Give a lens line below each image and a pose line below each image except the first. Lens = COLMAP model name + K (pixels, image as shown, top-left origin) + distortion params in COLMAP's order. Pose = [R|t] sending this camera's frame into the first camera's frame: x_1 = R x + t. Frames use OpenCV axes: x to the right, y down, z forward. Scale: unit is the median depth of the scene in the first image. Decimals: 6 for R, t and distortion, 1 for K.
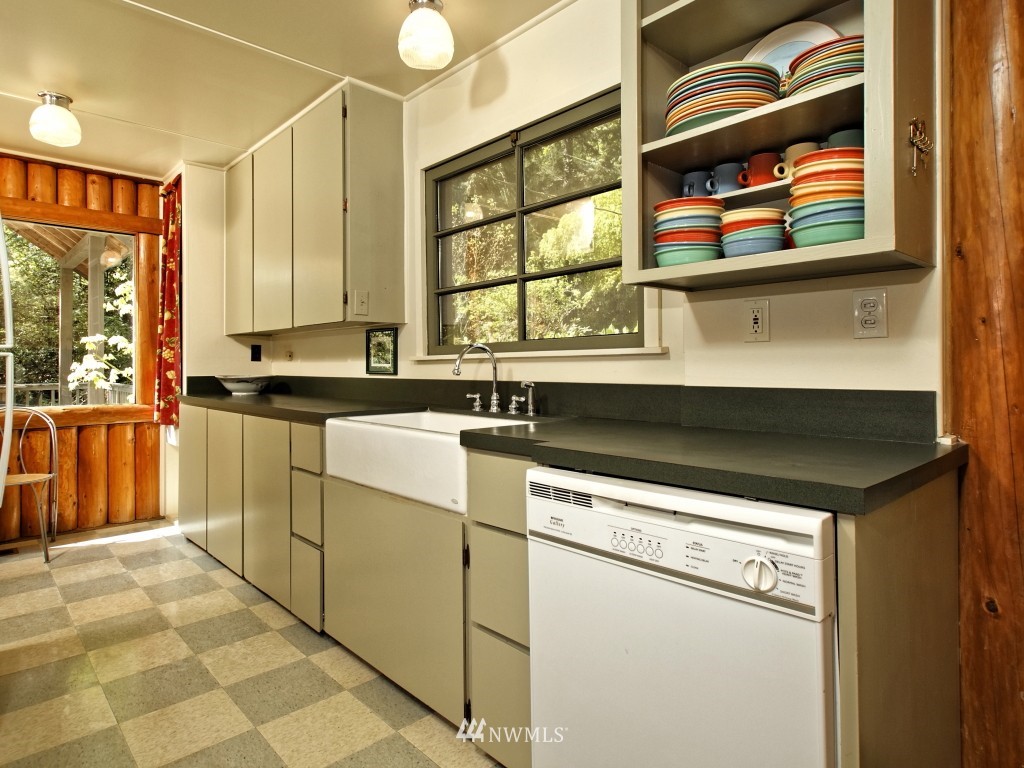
lens RADIAL K [[603.3, 0, 509.7], [0, 603.3, 352.0], [0, 0, 1]] dist [-0.001224, -0.000976]
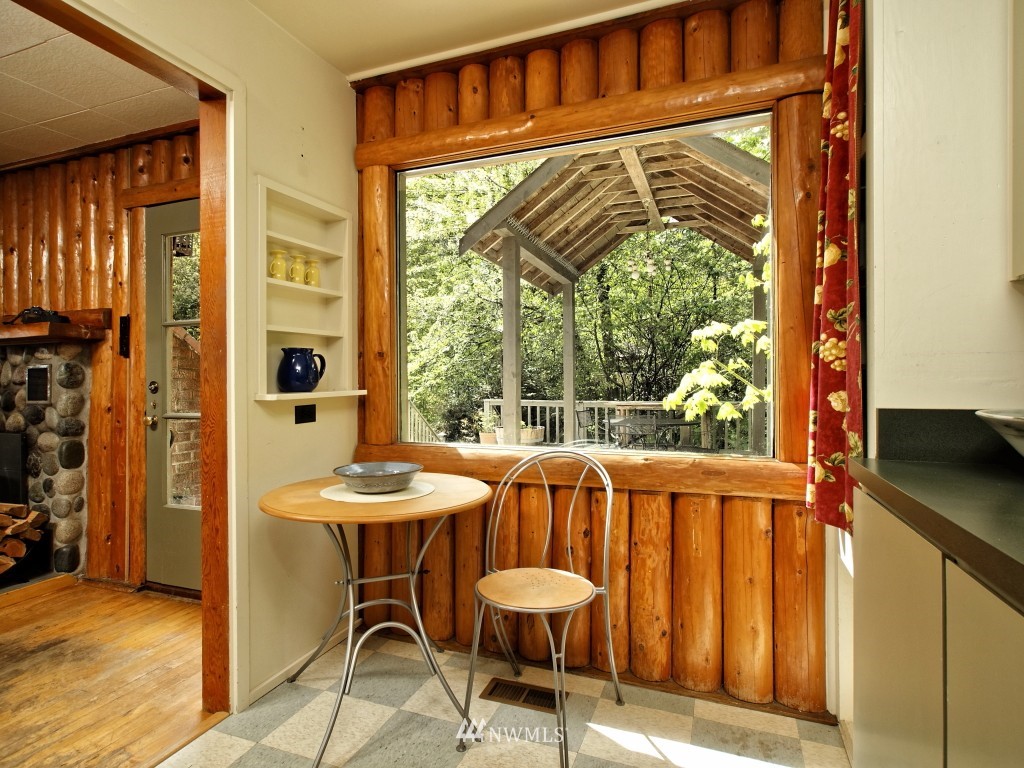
lens RADIAL K [[557.5, 0, 512.0], [0, 557.5, 384.0], [0, 0, 1]] dist [0.000546, -0.000038]
pose [[0.427207, 0.005687, -0.904136, -0.317270], [0.006634, 0.999934, 0.009424, 0.021177], [0.904129, -0.010024, 0.427141, 0.640195]]
